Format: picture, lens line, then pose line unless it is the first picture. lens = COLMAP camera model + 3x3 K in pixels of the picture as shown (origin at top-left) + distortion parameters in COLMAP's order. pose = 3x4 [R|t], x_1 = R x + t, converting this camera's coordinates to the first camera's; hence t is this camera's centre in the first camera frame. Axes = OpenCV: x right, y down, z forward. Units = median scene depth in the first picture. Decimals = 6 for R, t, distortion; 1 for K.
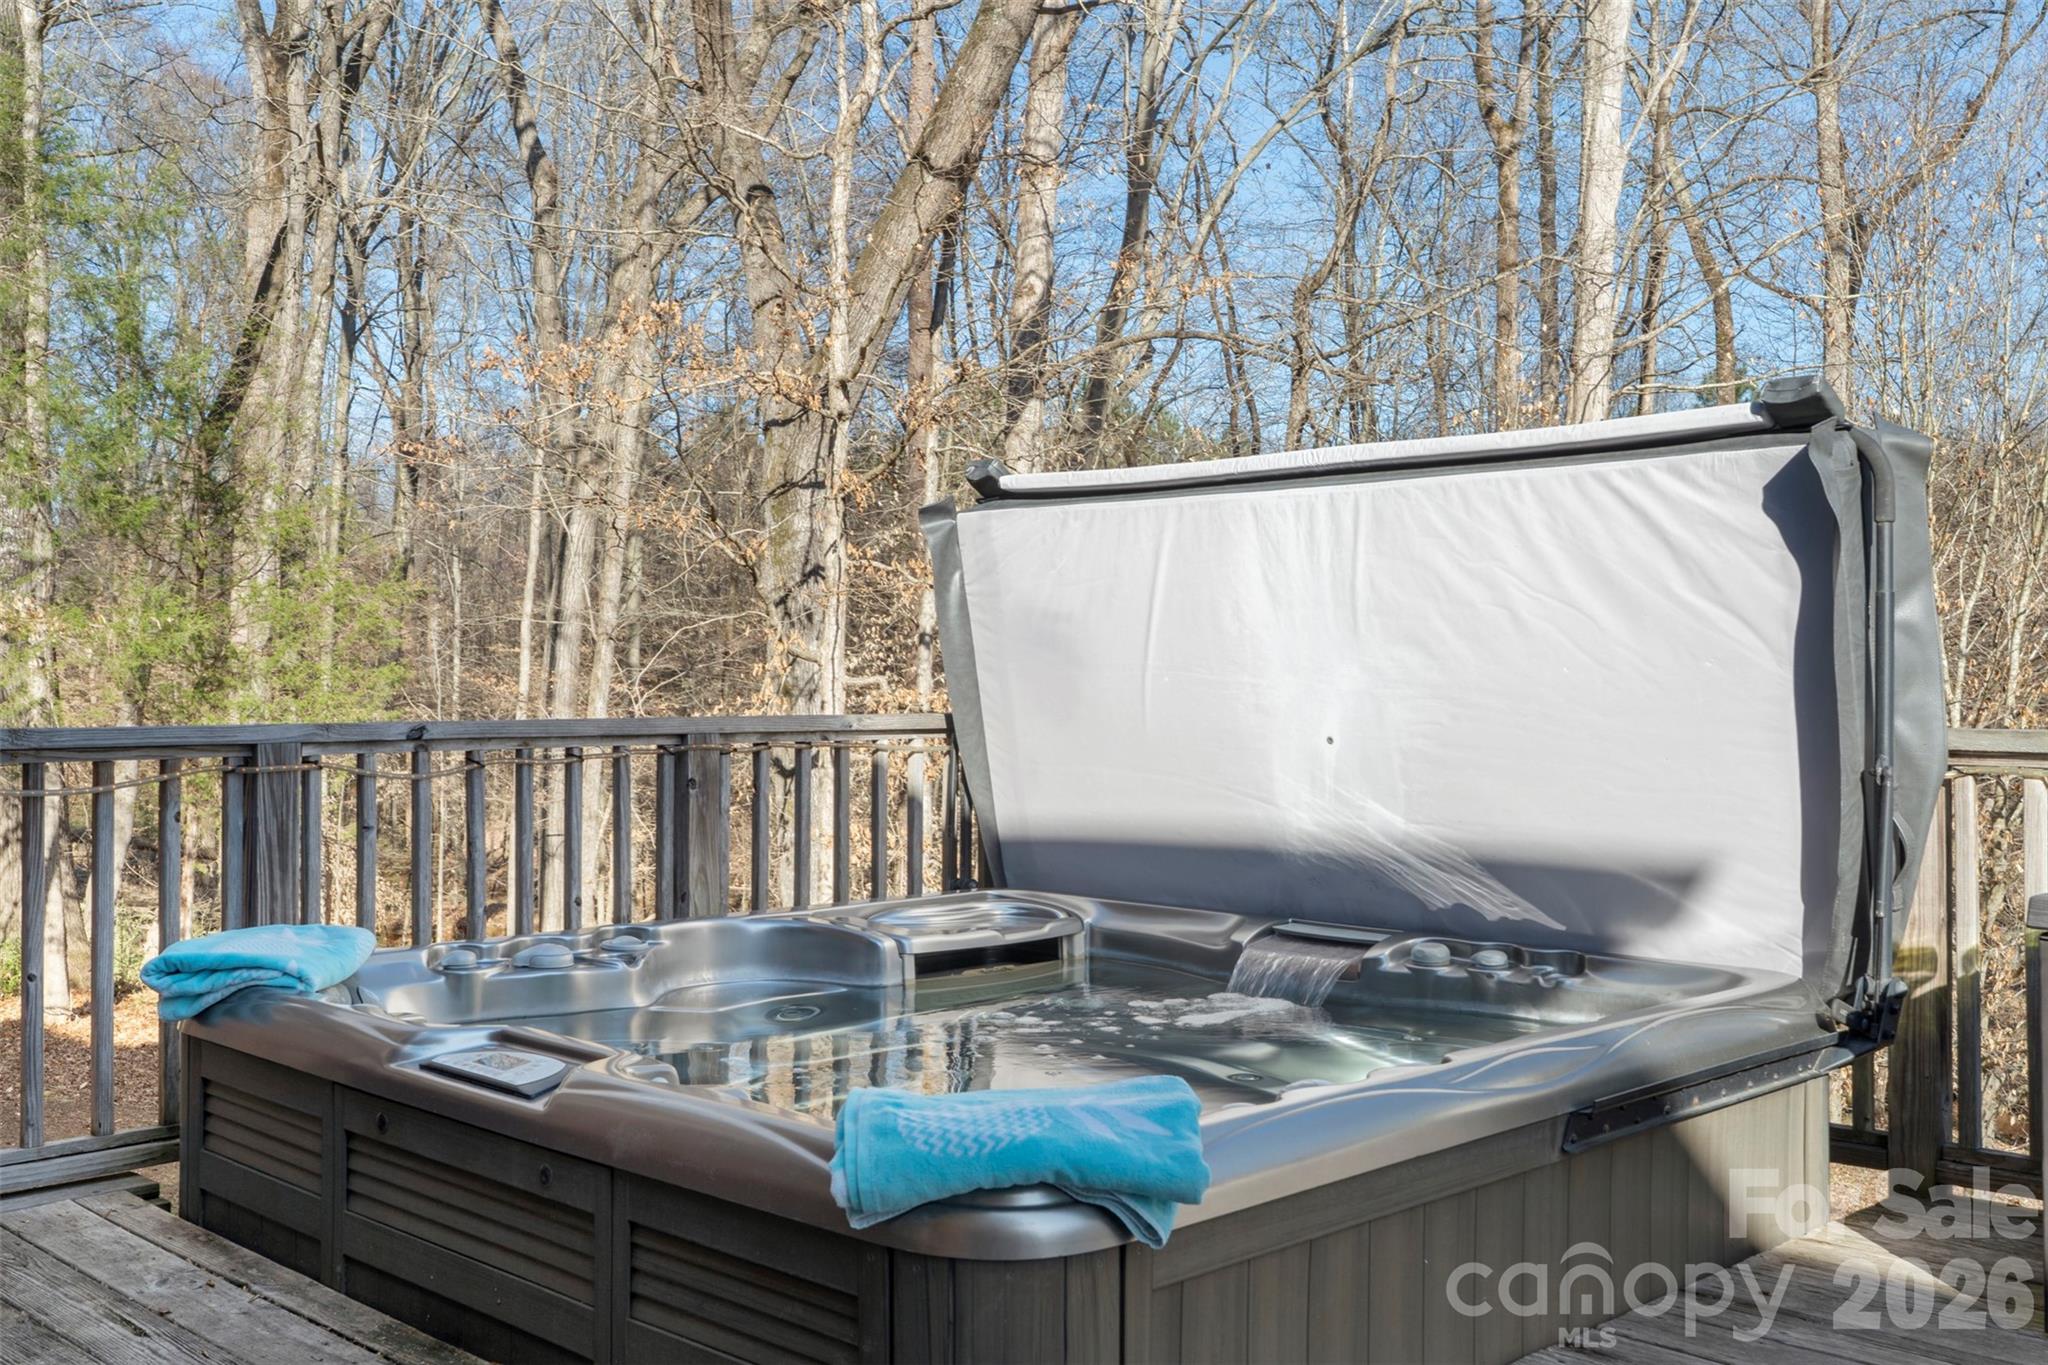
lens RADIAL K [[1997.7, 0, 1030.2], [0, 1997.7, 666.5], [0, 0, 1]] dist [0.058558, 0.000000]
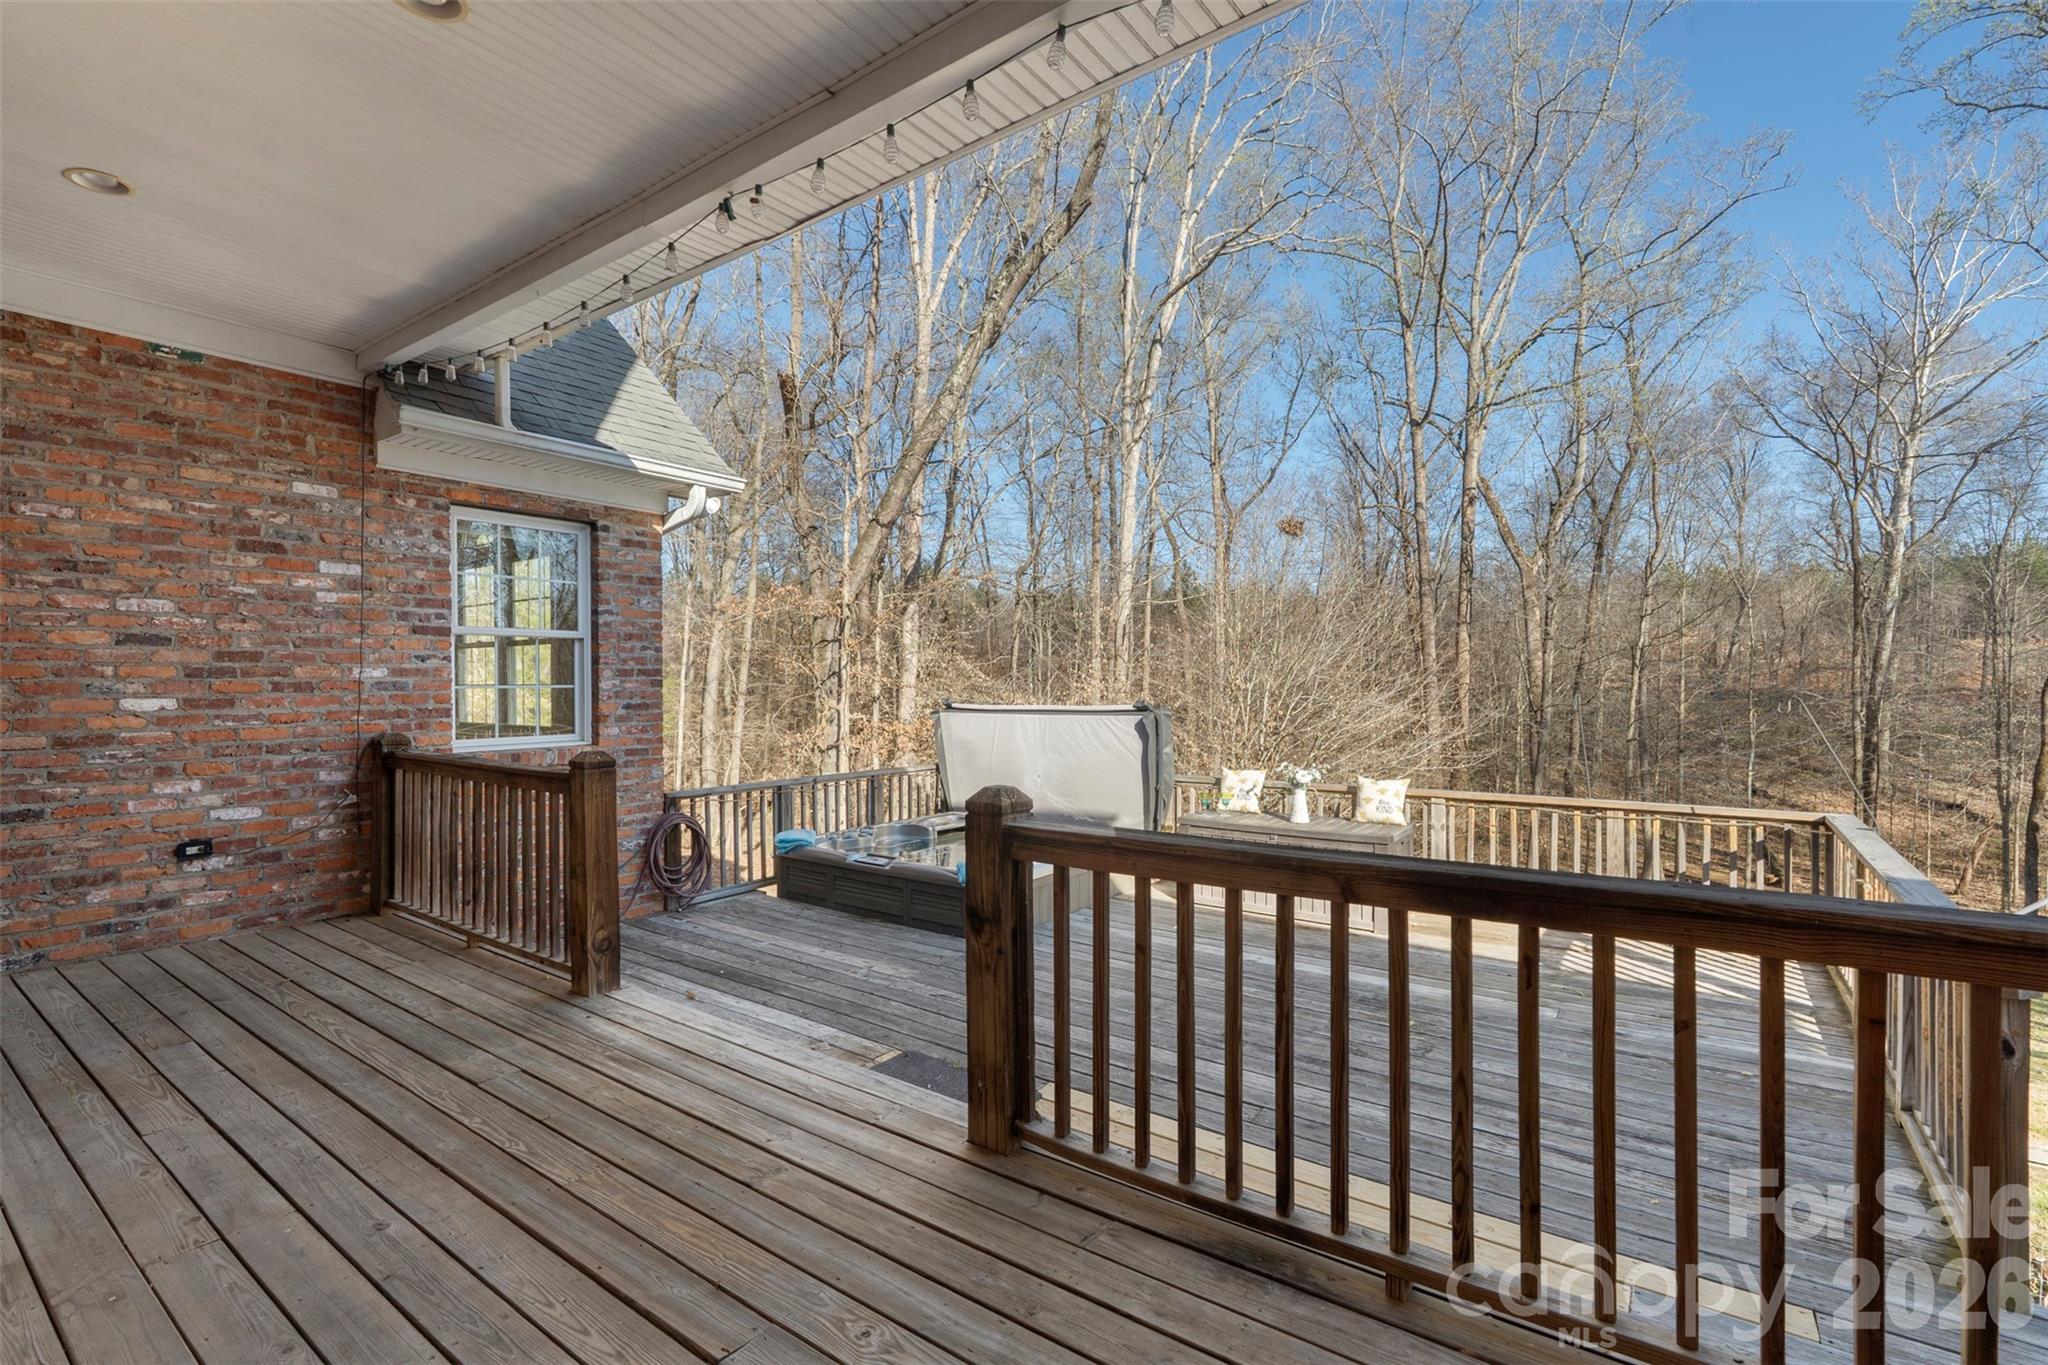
lens RADIAL K [[924.1, 0, 1032.4], [0, 924.1, 692.2], [0, 0, 1]] dist [-0.001368, -0.000005]
pose [[0.987122, 0.001083, 0.159967, -0.048372], [-0.004048, 0.999826, 0.018212, -0.049830], [-0.159920, -0.018625, 0.986954, -0.252448]]
